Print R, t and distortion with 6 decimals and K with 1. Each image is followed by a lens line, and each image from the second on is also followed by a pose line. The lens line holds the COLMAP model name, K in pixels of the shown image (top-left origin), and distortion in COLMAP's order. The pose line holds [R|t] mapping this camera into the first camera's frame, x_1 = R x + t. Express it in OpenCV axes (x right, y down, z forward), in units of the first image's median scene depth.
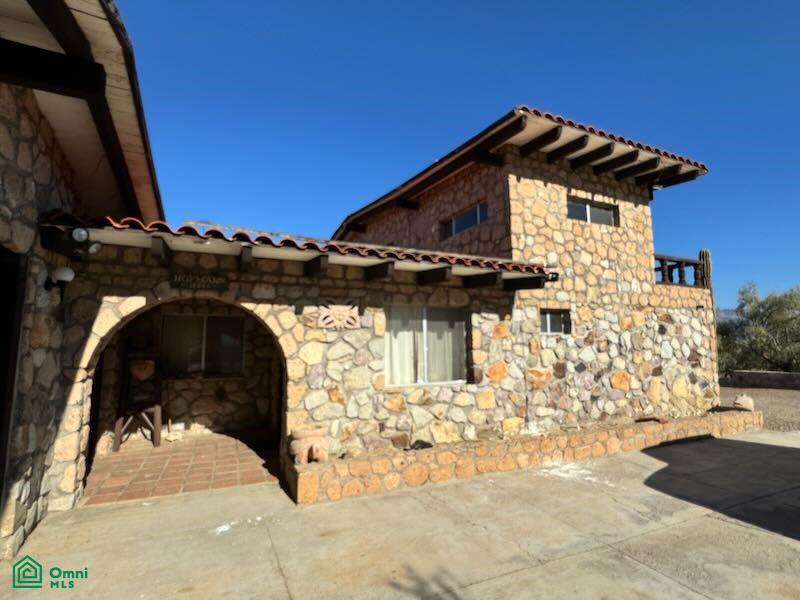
lens RADIAL K [[398.1, 0, 396.8], [0, 398.1, 299.1], [0, 0, 1]] dist [0.001997, -0.000478]
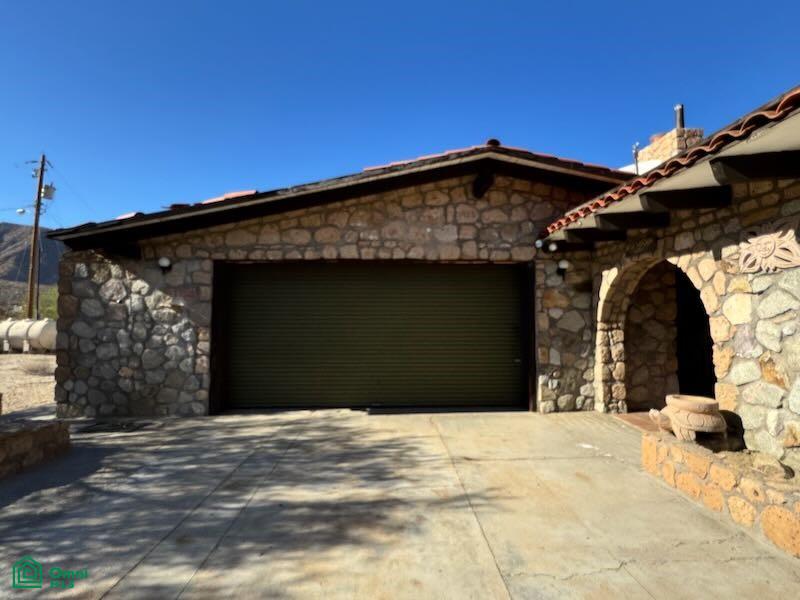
lens RADIAL K [[398.1, 0, 398.2], [0, 398.1, 301.0], [0, 0, 1]] dist [0.001997, -0.000478]
pose [[-0.396928, -0.040915, -0.916937, 0.709030], [0.103945, 0.990575, -0.089197, 0.122768], [0.911945, -0.130716, -0.388934, 0.727660]]
